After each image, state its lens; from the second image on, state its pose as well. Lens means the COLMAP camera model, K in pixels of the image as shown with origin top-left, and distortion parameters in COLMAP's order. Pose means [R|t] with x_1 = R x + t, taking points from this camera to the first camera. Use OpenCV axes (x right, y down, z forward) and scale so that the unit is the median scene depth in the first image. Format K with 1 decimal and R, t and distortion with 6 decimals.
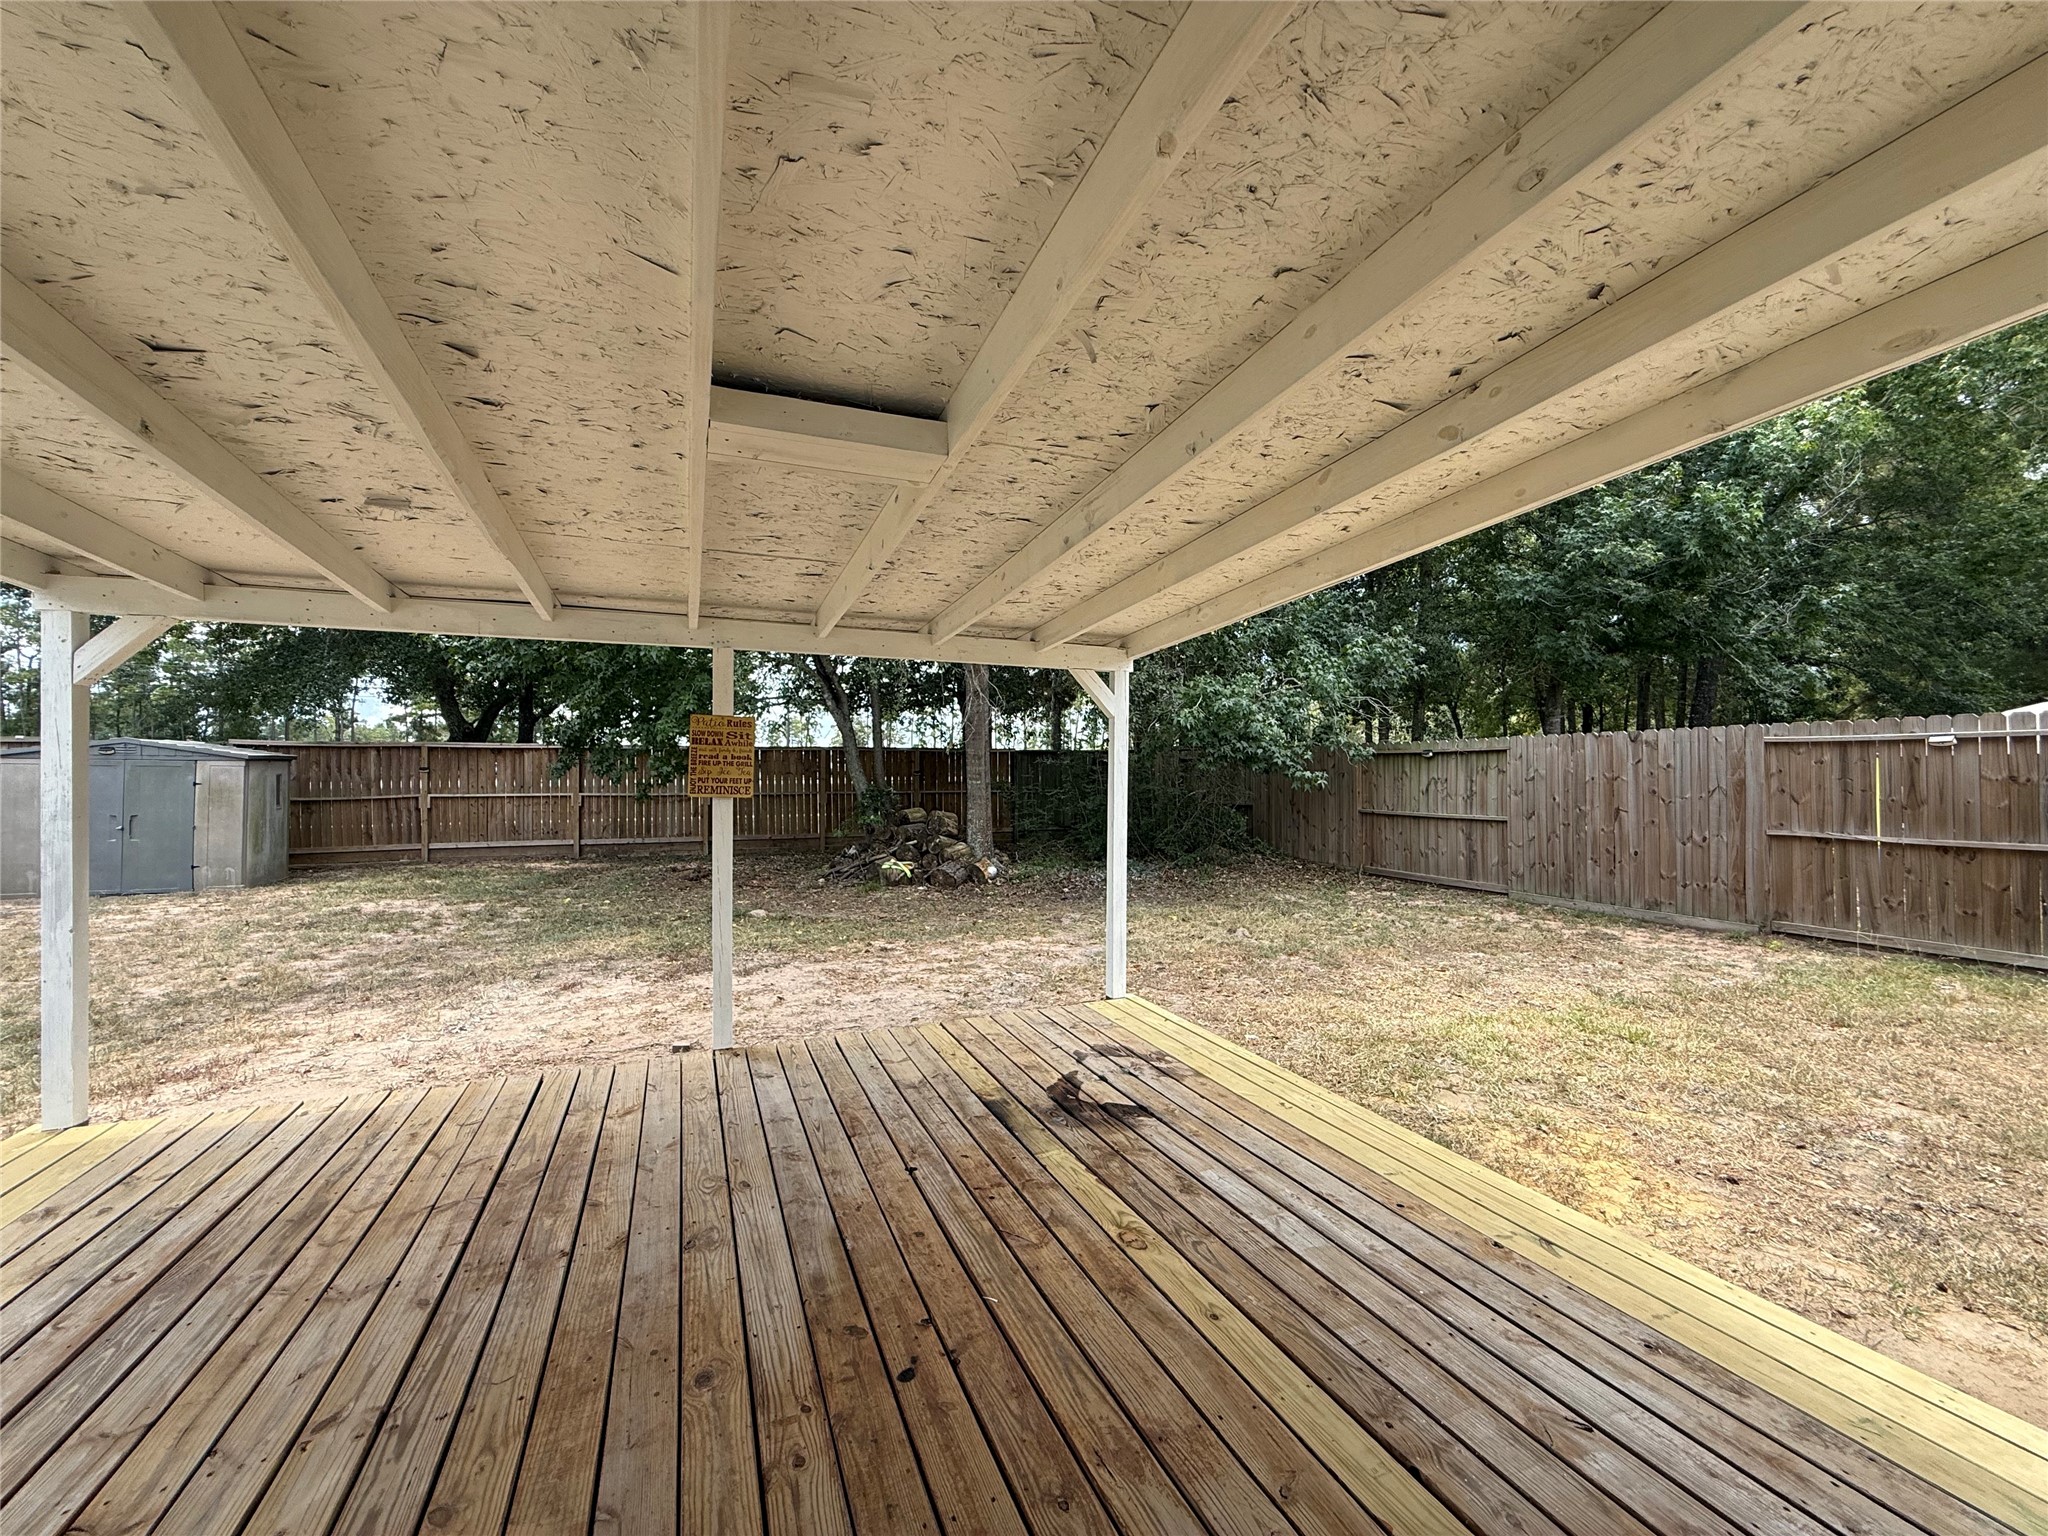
lens RADIAL K [[818.6, 0, 1017.5], [0, 818.6, 766.7], [0, 0, 1]] dist [0.000491, 0.000232]
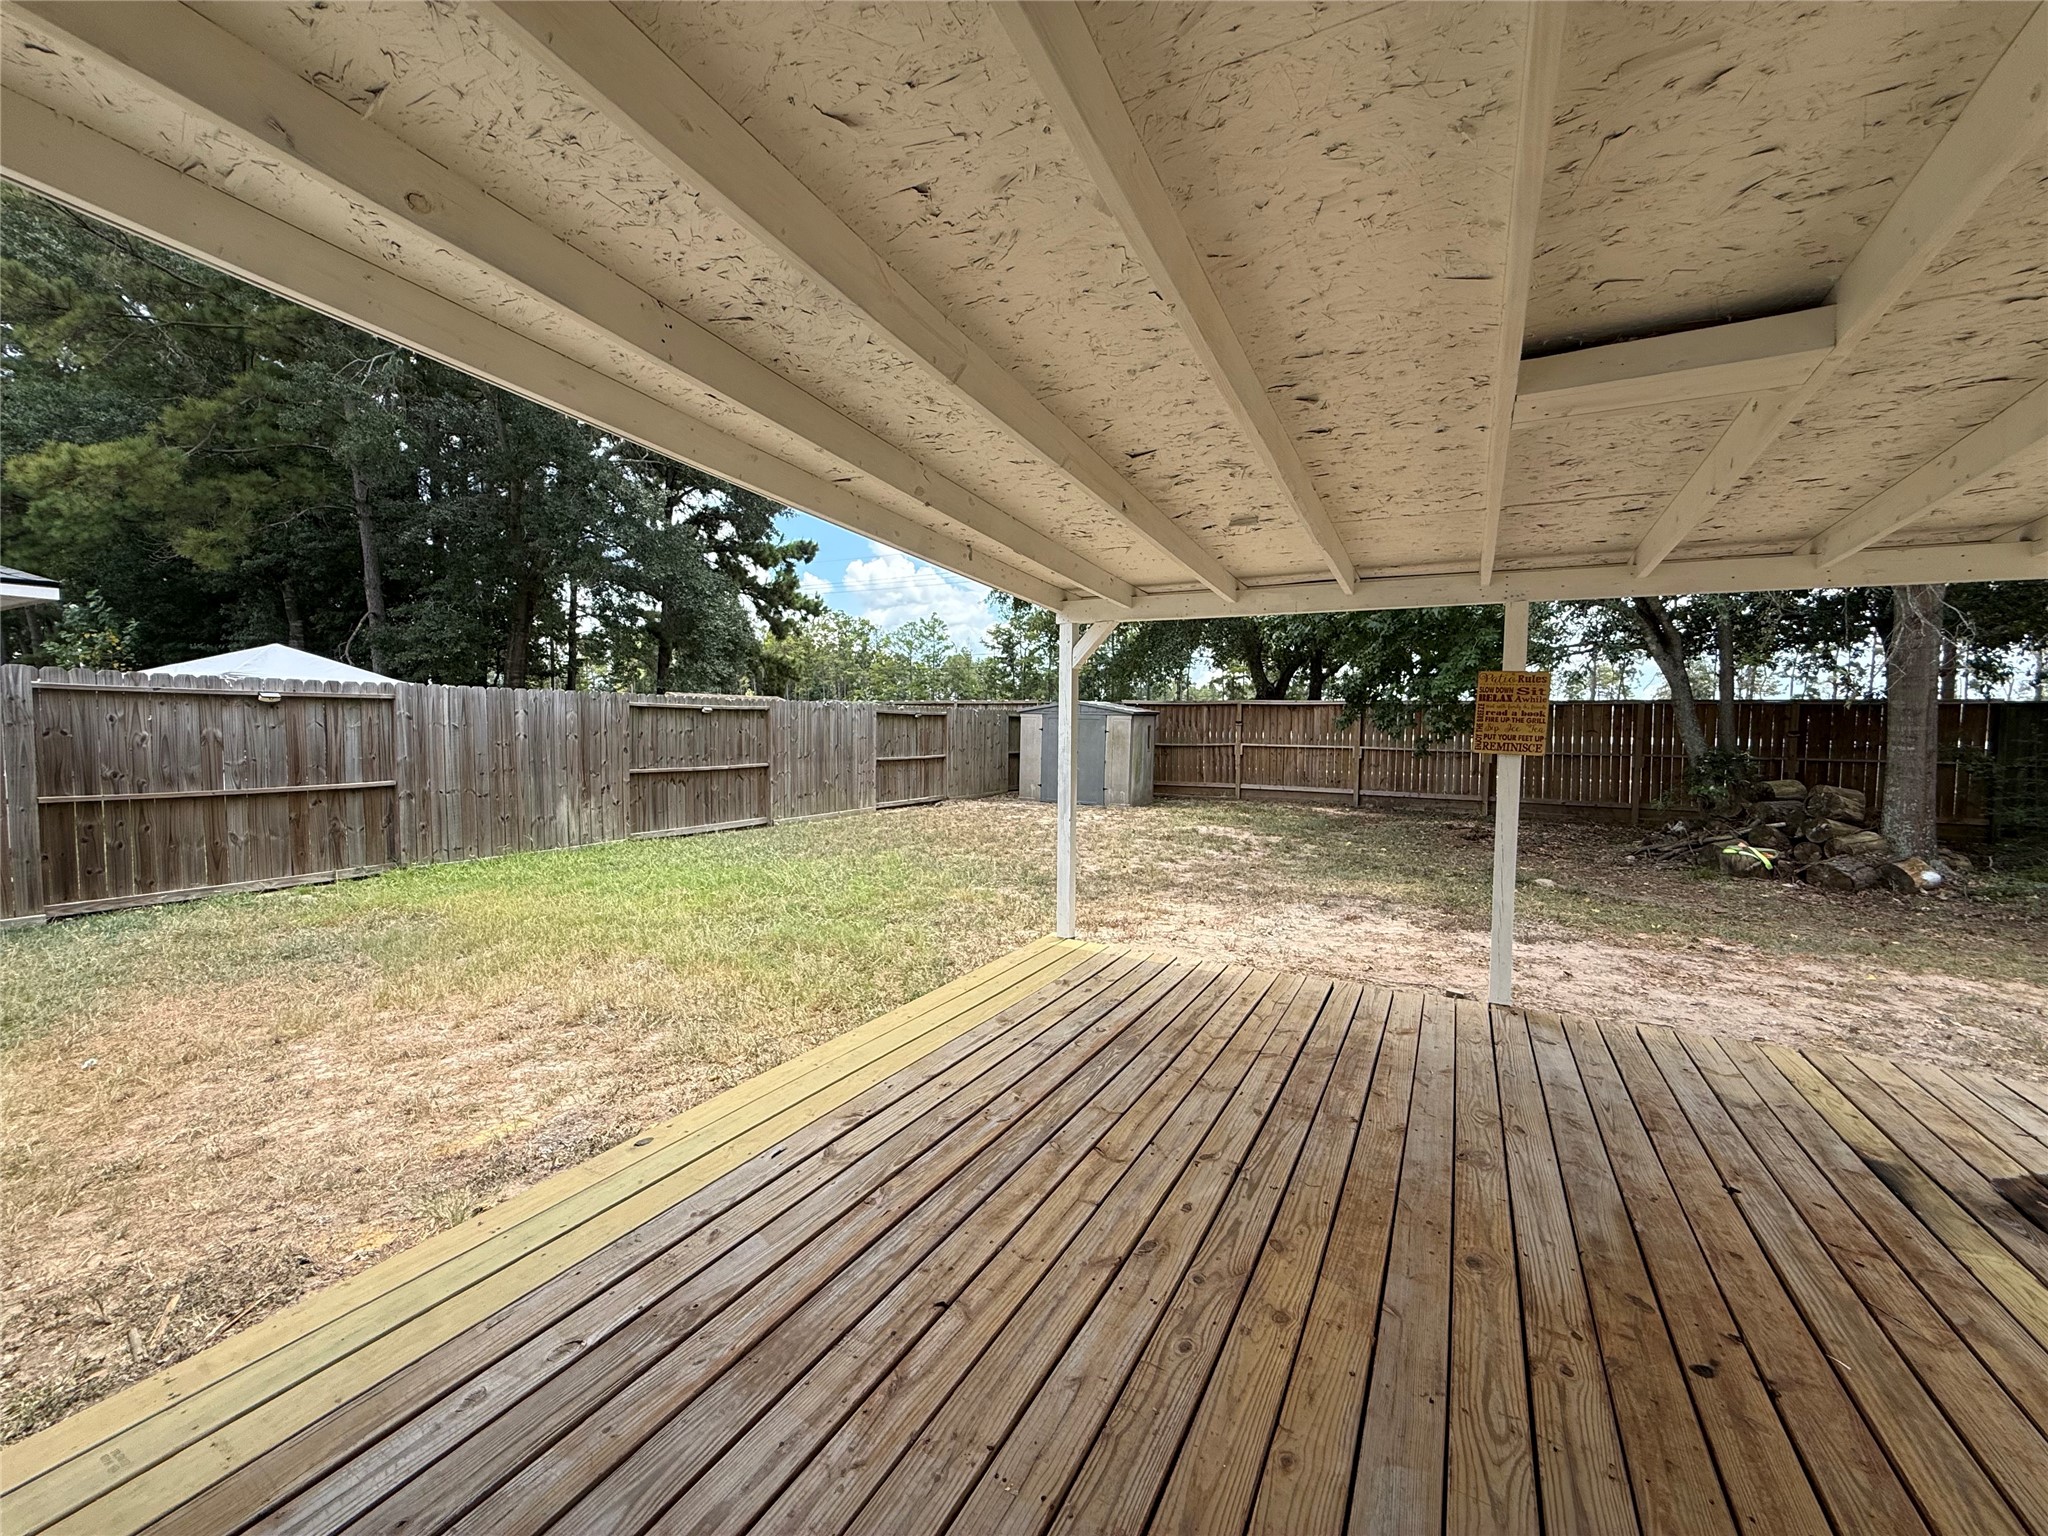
lens RADIAL K [[818.6, 0, 1017.5], [0, 818.6, 766.7], [0, 0, 1]] dist [0.000491, 0.000232]
pose [[0.633871, 0.050514, -0.771787, 0.033161], [-0.008198, 0.998248, 0.058603, -0.001001], [0.773395, -0.030820, 0.633175, -0.107788]]
